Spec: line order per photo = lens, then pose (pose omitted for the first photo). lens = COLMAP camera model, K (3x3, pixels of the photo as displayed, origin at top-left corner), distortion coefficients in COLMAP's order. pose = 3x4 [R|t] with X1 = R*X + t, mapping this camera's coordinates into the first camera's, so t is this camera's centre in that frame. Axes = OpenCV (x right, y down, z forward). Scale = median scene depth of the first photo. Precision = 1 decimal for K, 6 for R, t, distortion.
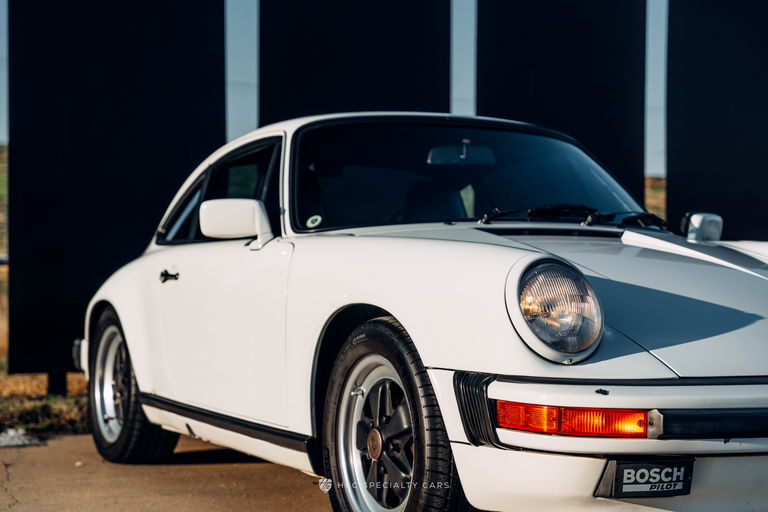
lens RADIAL K [[1476.3, 0, 386.3], [0, 1476.3, 251.9], [0, 0, 1]] dist [0.084390, 0.000000]
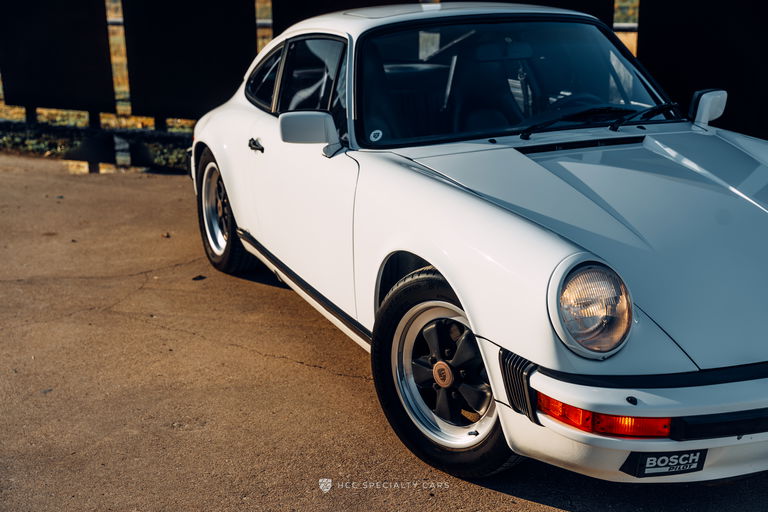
lens RADIAL K [[1079.7, 0, 381.6], [0, 1079.7, 258.2], [0, 0, 1]] dist [-0.003154, 0.000000]
pose [[0.998829, 0.000986, -0.048366, -0.005178], [0.013115, 0.956828, 0.290359, -0.244644], [0.046564, -0.290653, 0.955695, 0.232411]]
